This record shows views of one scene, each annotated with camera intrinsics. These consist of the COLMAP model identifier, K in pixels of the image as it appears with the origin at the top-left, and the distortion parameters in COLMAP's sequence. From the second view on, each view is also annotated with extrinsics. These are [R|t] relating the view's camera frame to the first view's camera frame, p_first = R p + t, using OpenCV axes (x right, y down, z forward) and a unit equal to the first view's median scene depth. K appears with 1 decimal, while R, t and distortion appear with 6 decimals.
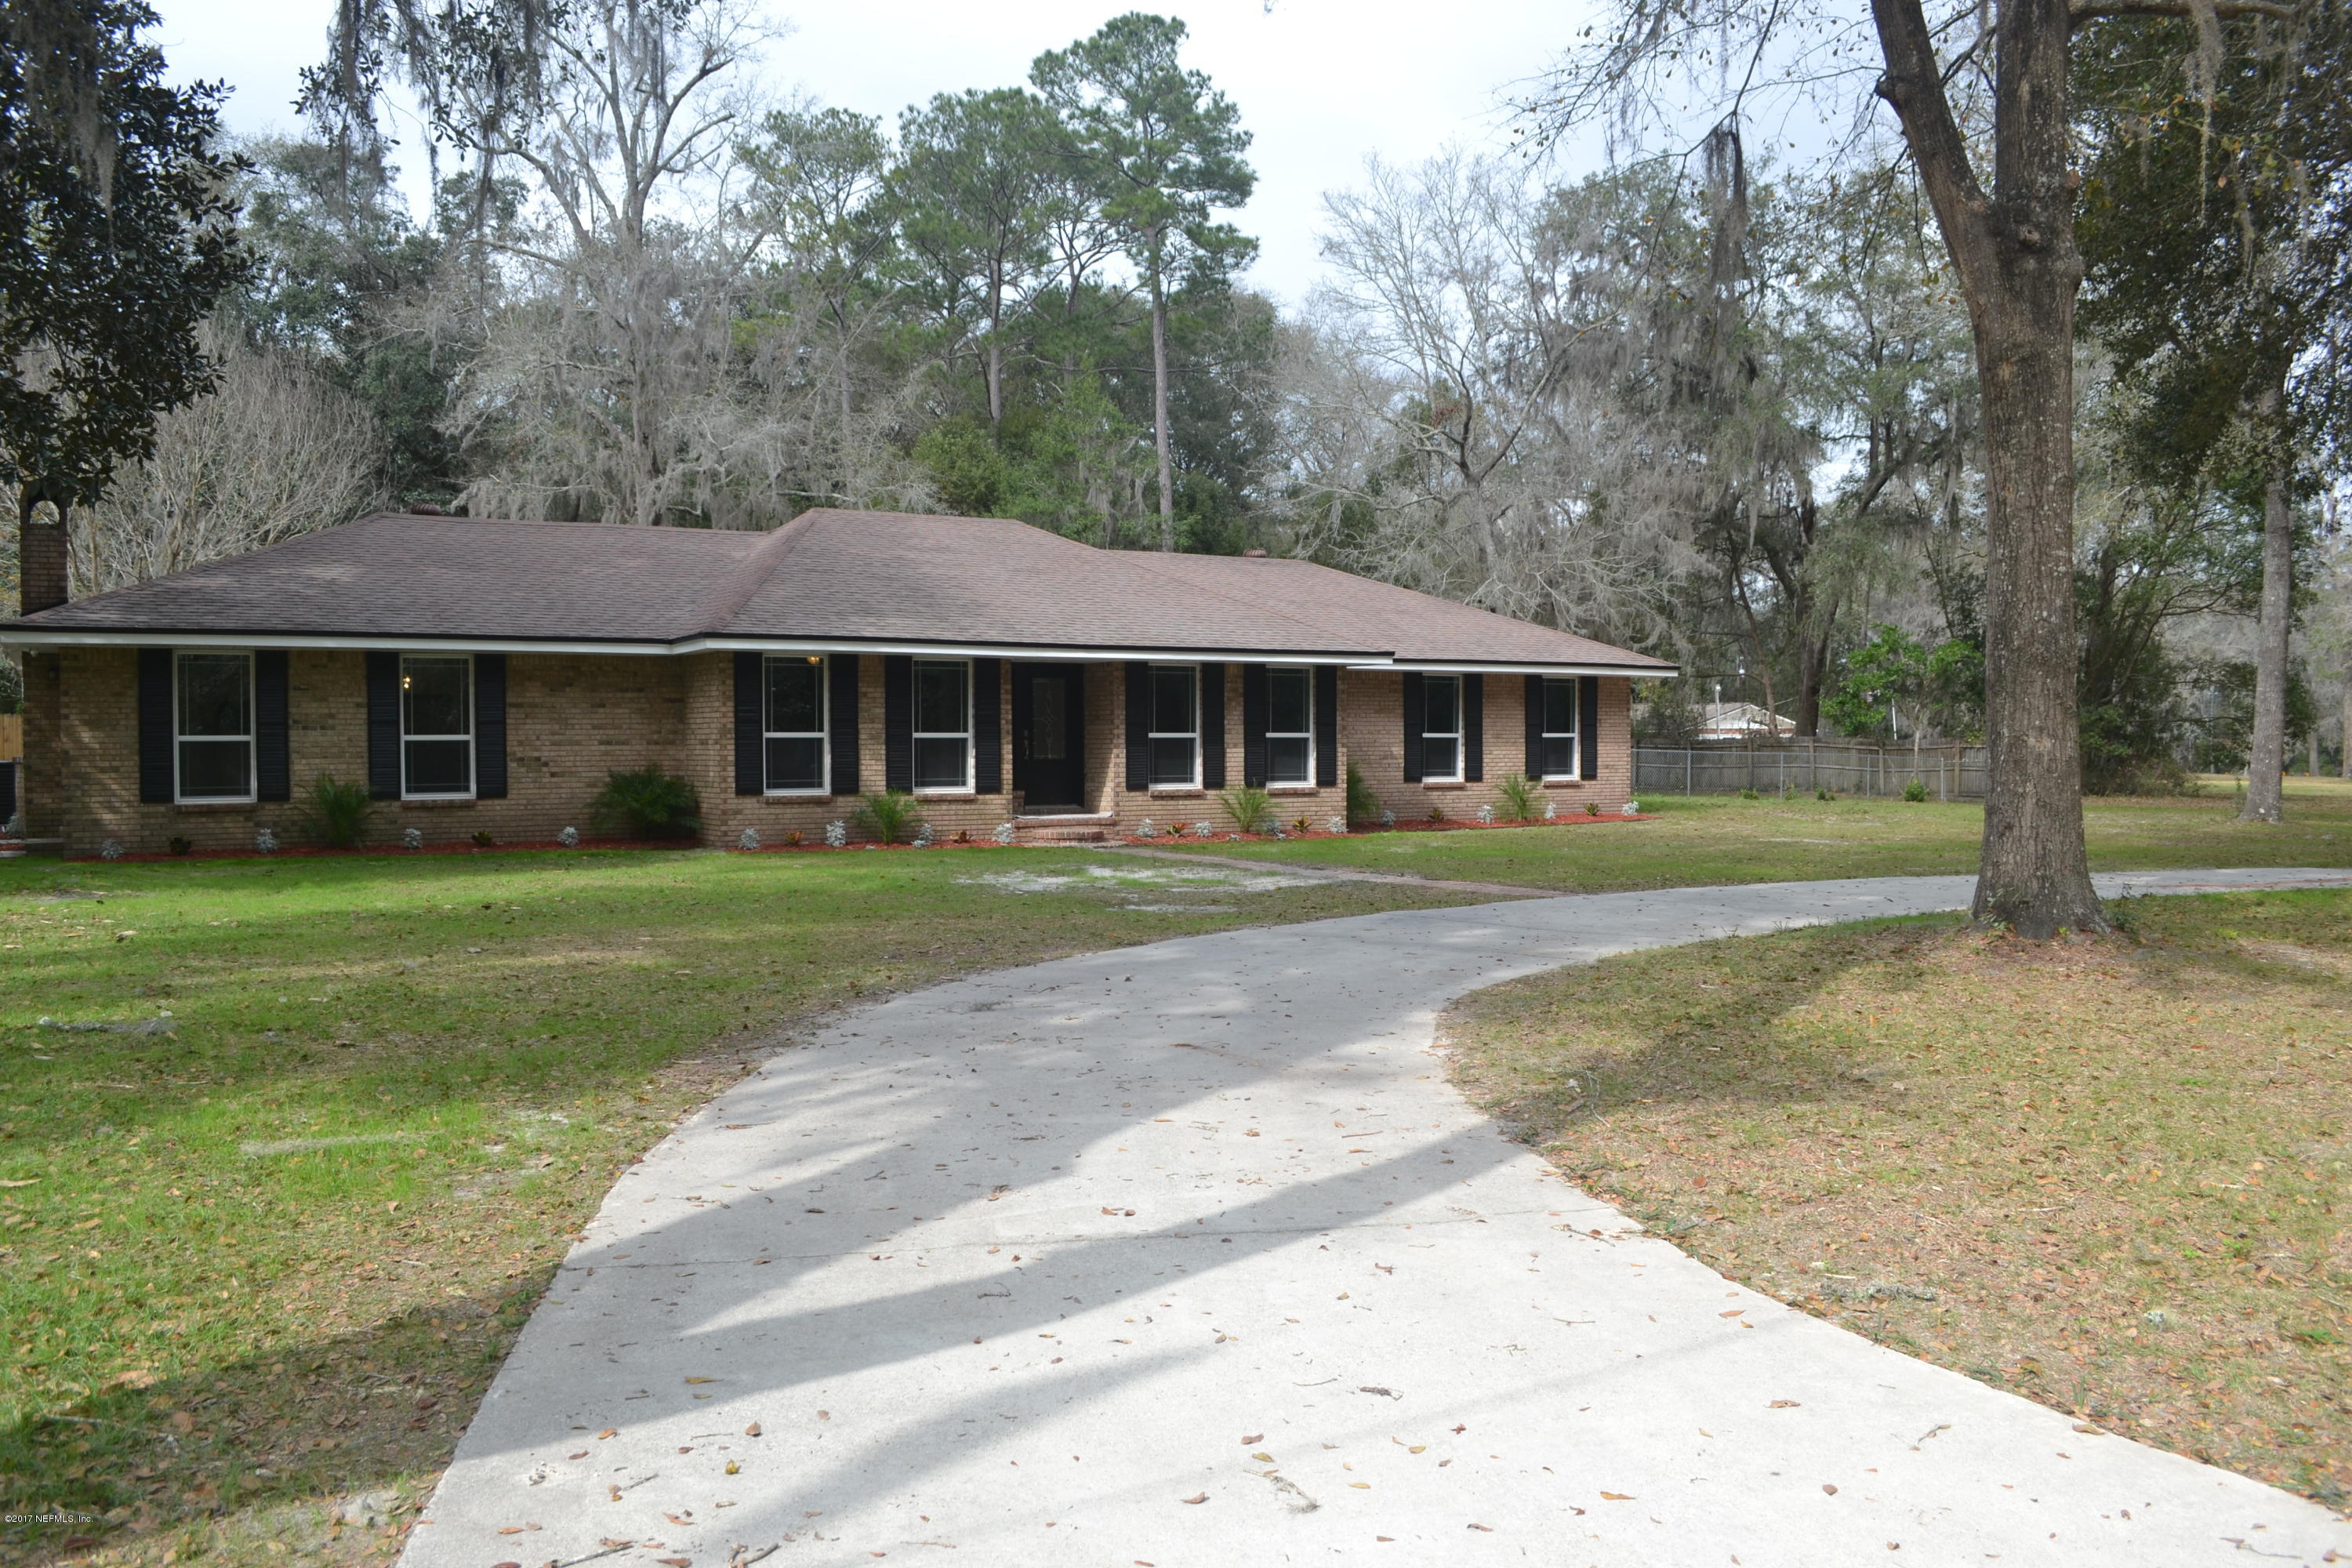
lens RADIAL K [[1894.6, 0, 1164.6], [0, 1894.6, 792.9], [0, 0, 1]] dist [-0.084564, 0.011539]
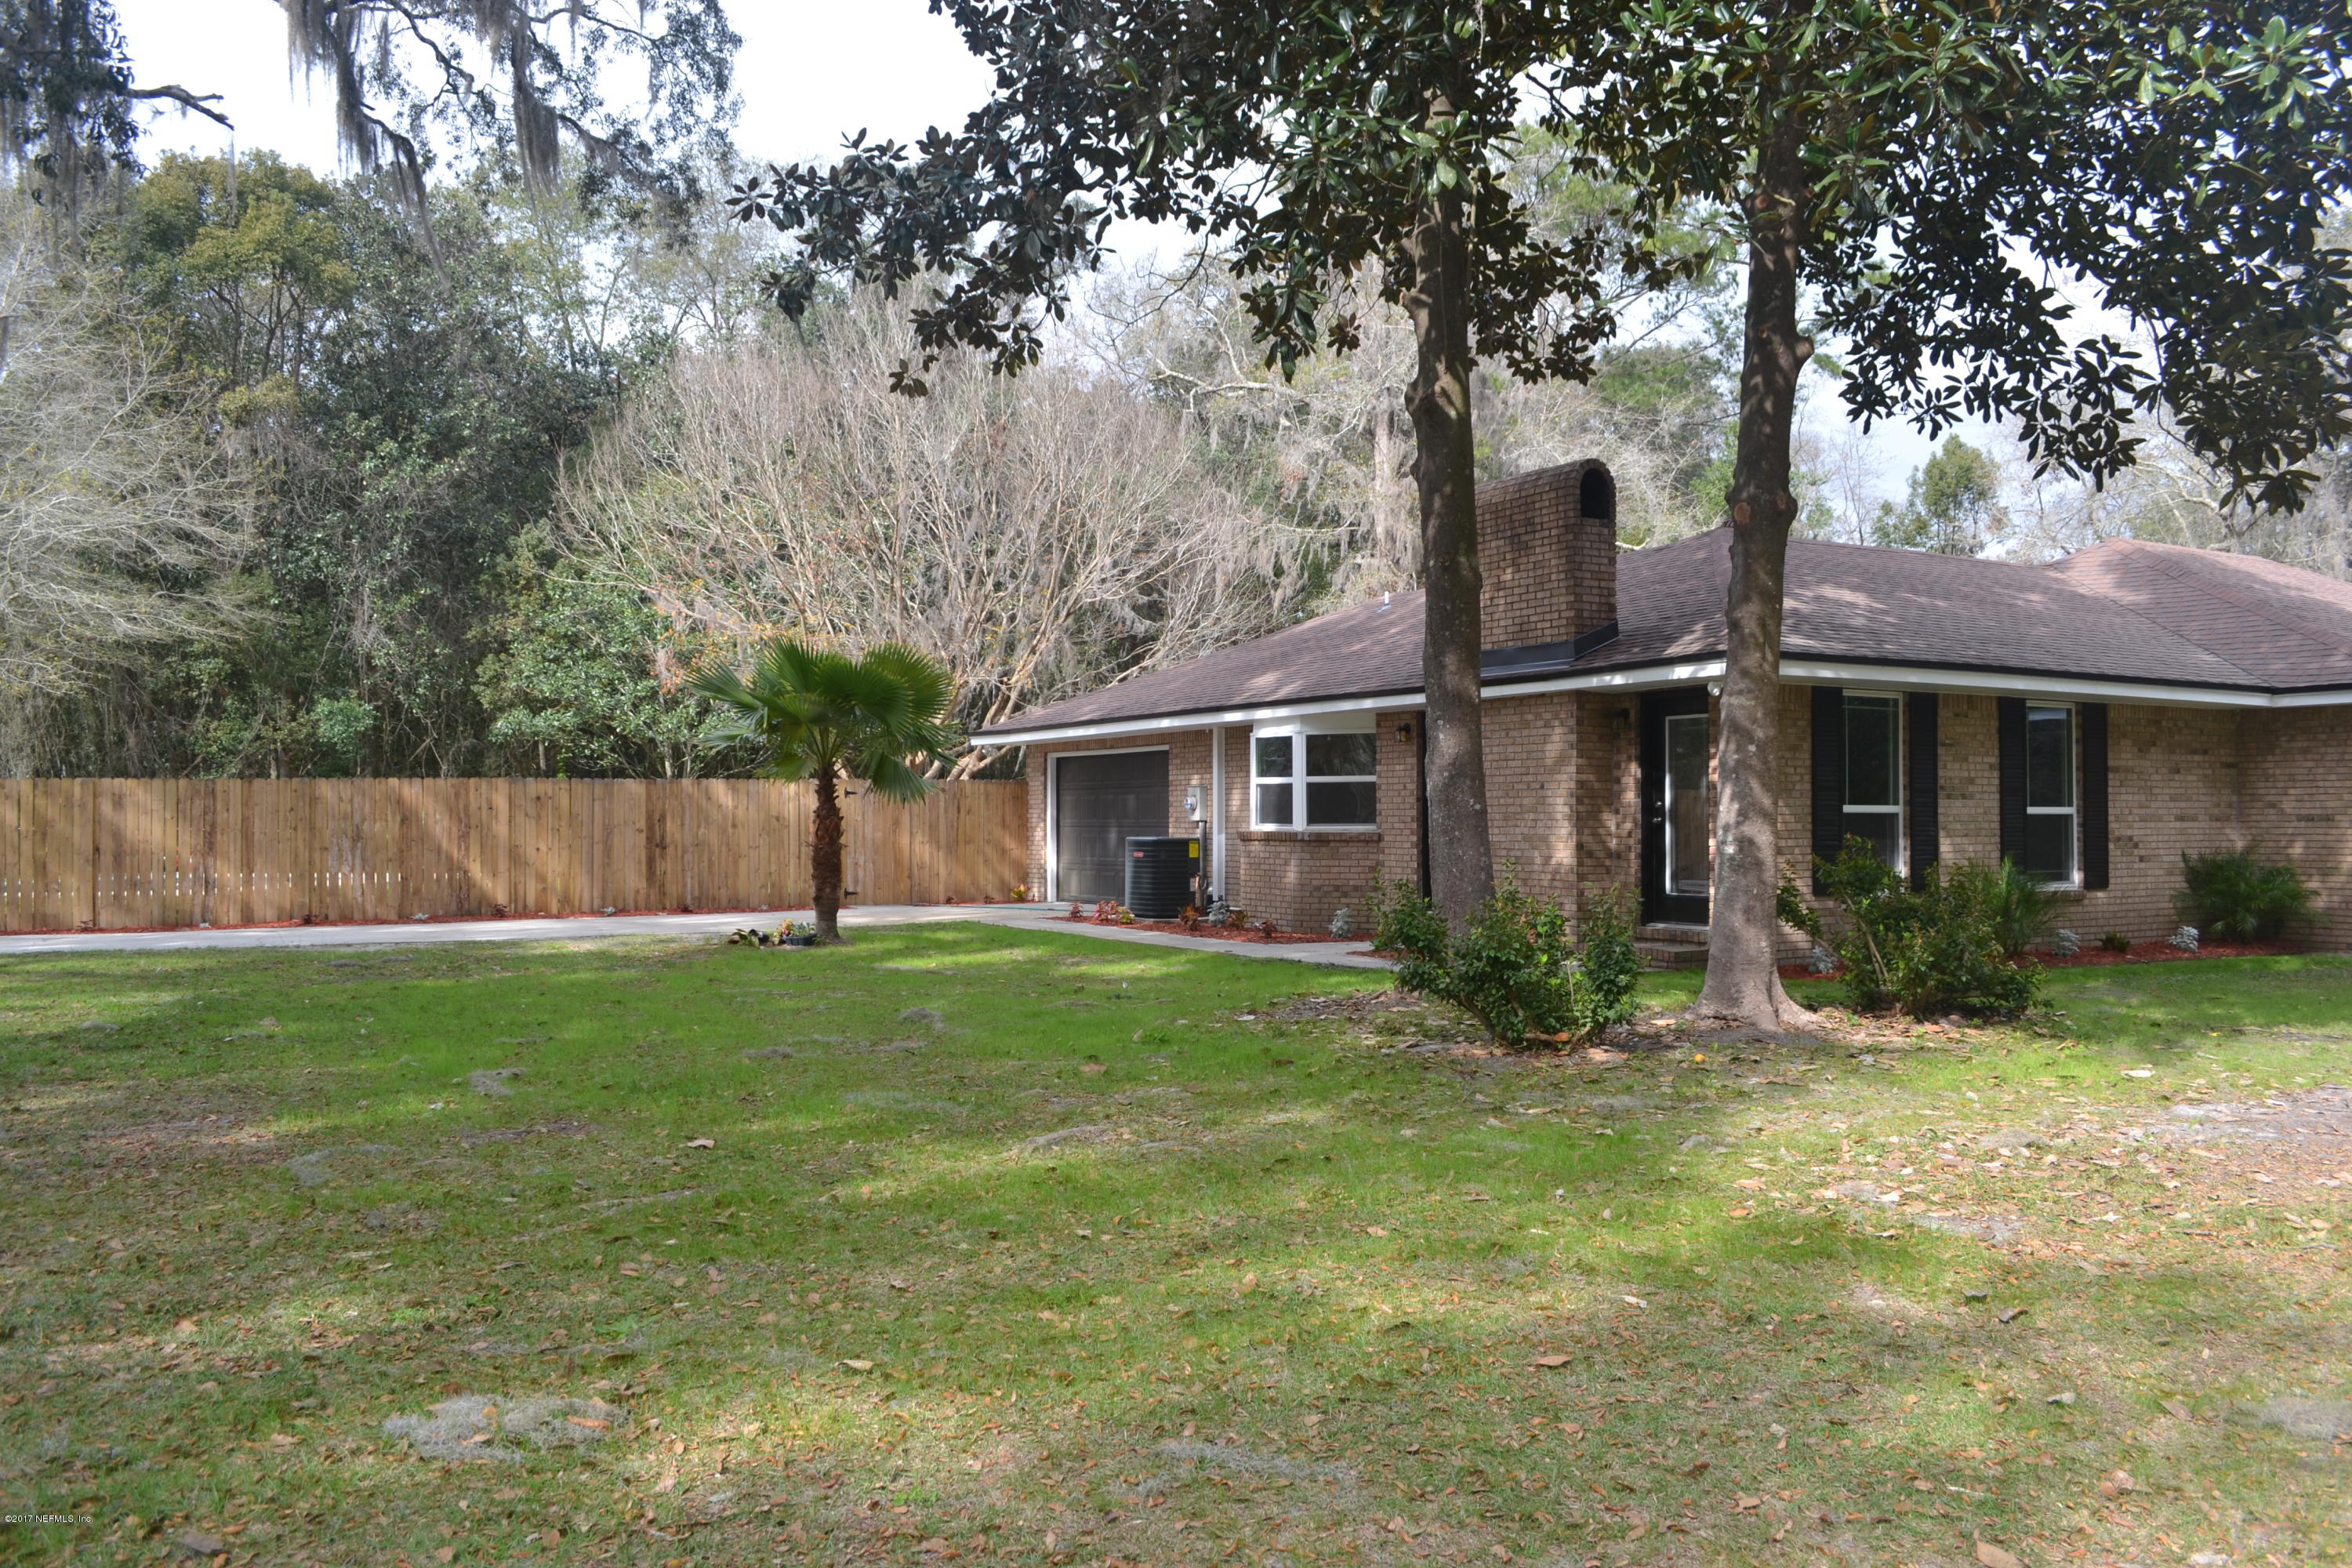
lens RADIAL K [[1894.6, 0, 1174.3], [0, 1894.6, 793.6], [0, 0, 1]] dist [-0.084564, 0.011539]
pose [[0.999850, 0.003824, -0.016908, -0.668550], [-0.004540, 0.999087, -0.042480, -0.002256], [0.016730, 0.042551, 0.998954, 0.212717]]
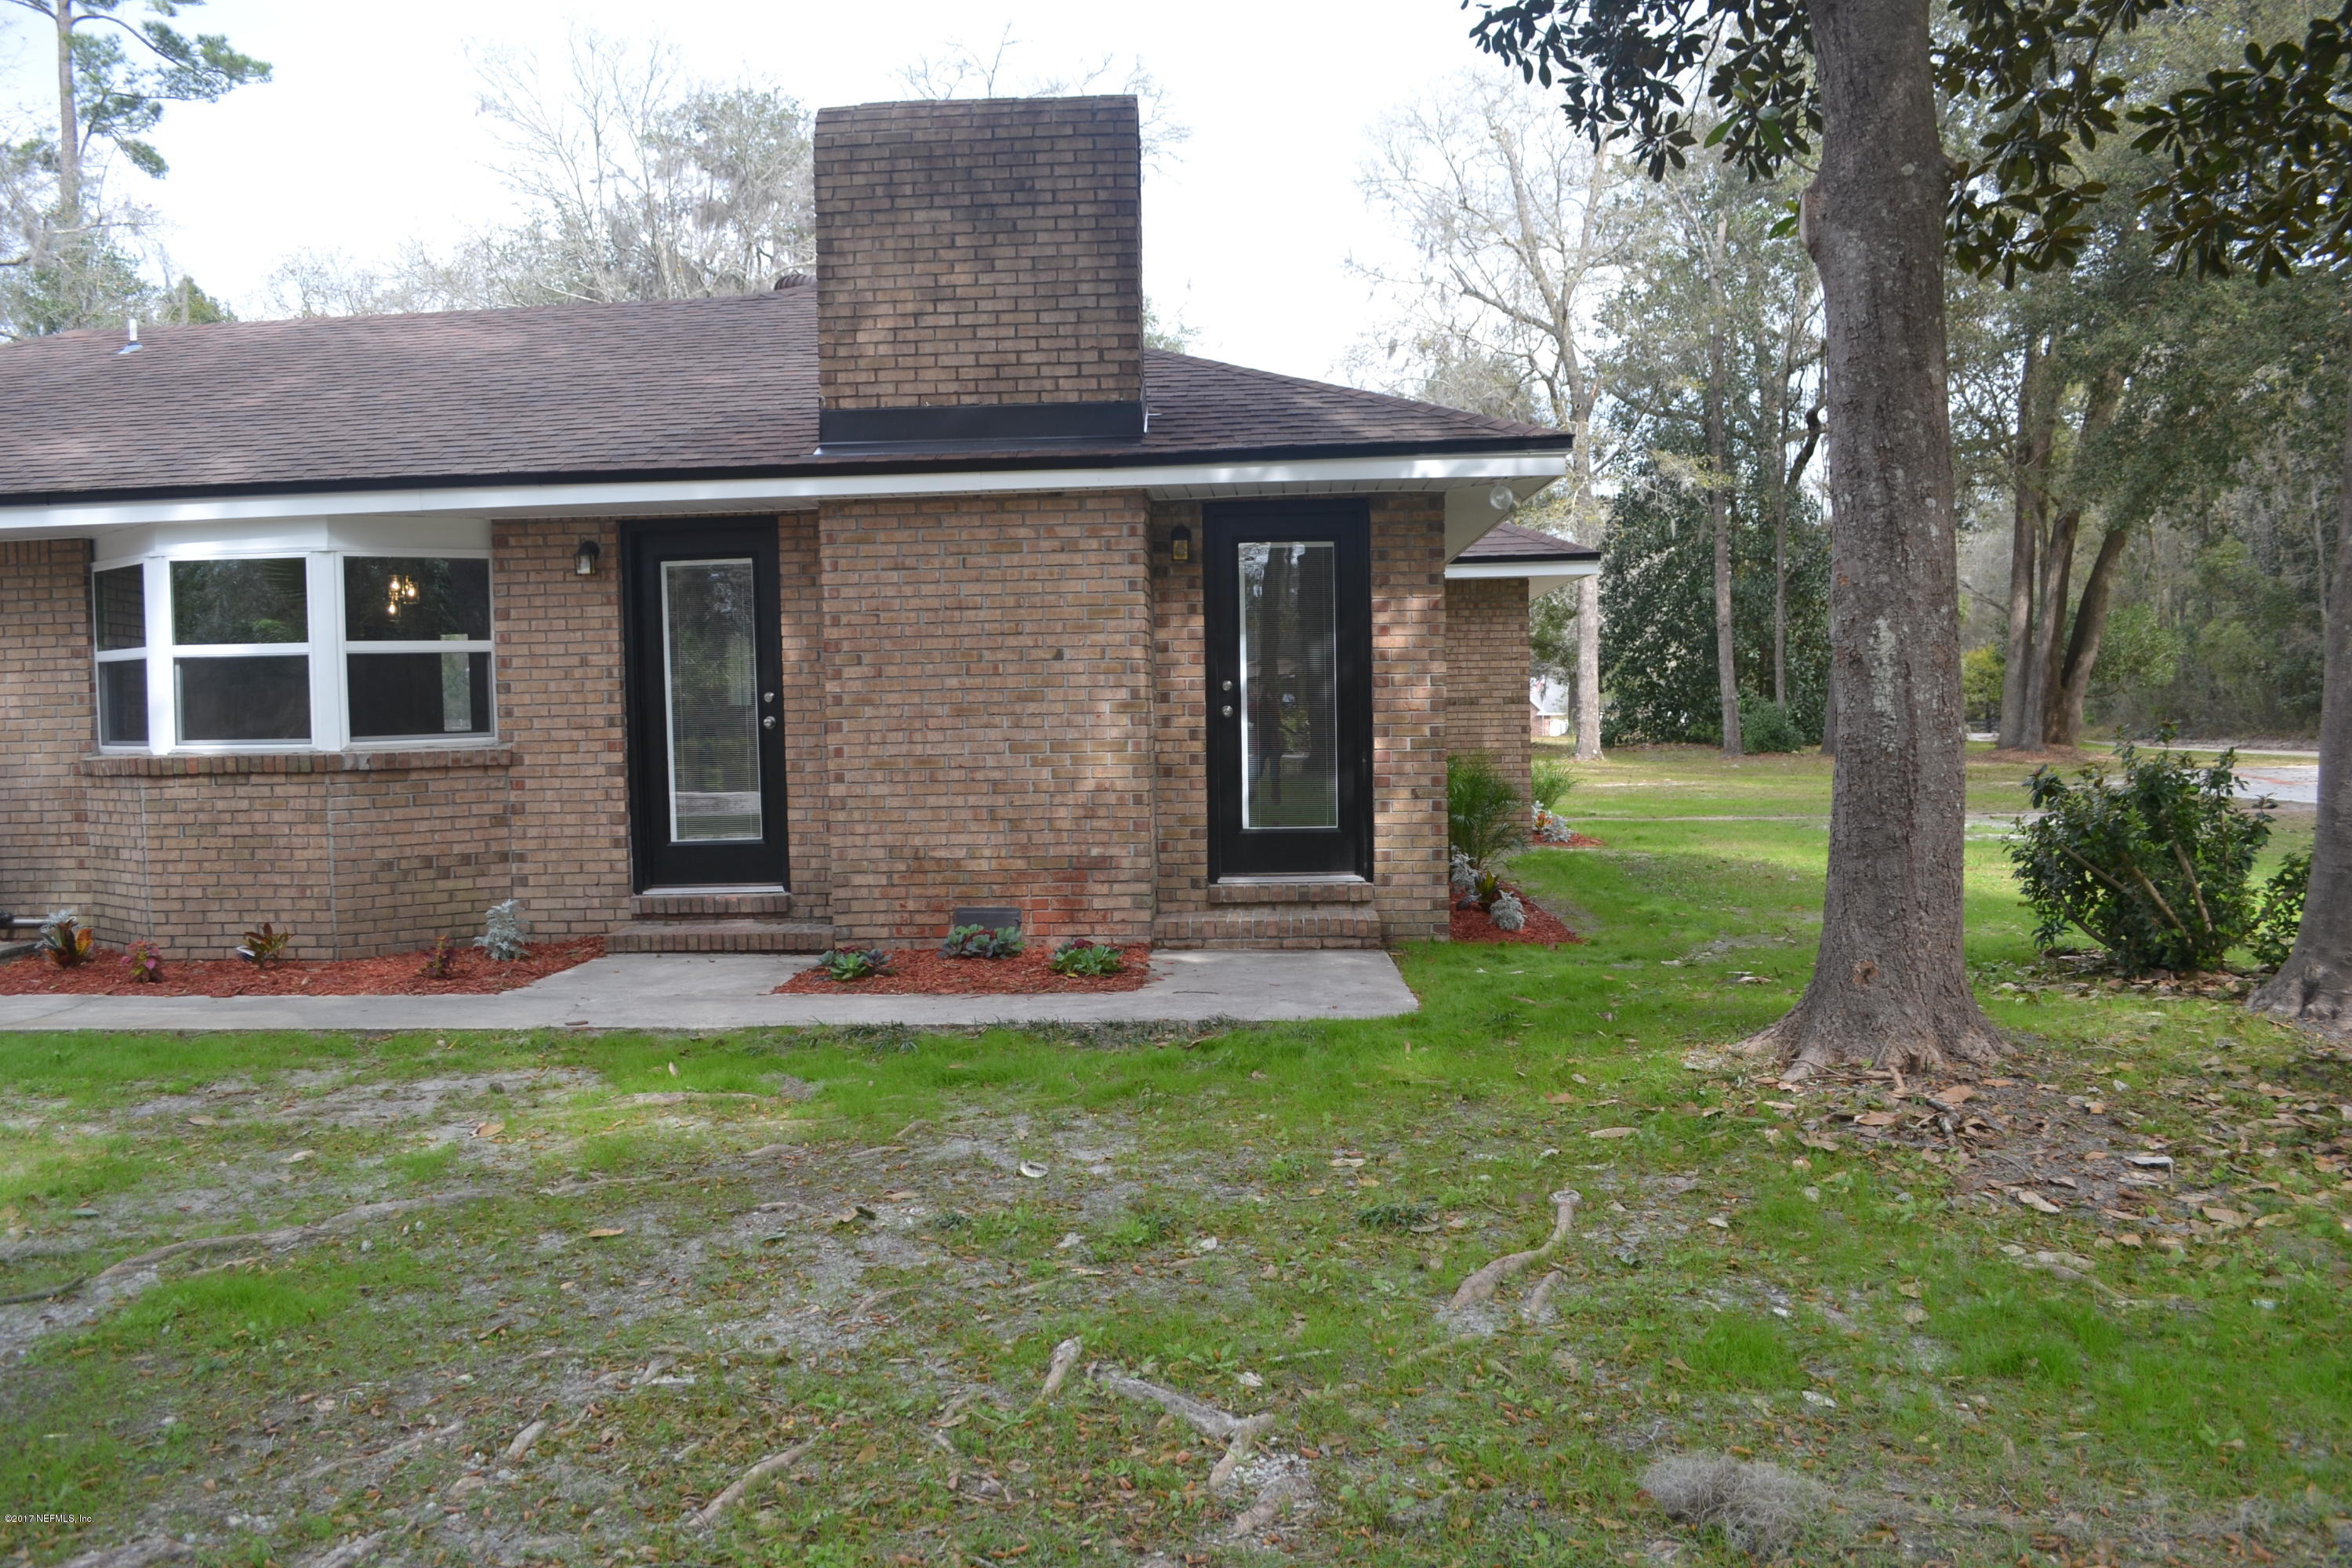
lens RADIAL K [[1894.6, 0, 1174.6], [0, 1894.6, 785.6], [0, 0, 1]] dist [-0.084564, 0.011539]
pose [[0.551666, -0.043079, 0.832952, -0.855948], [0.040756, 0.998865, 0.024666, -0.016016], [-0.833069, 0.020340, 0.552795, 0.652996]]
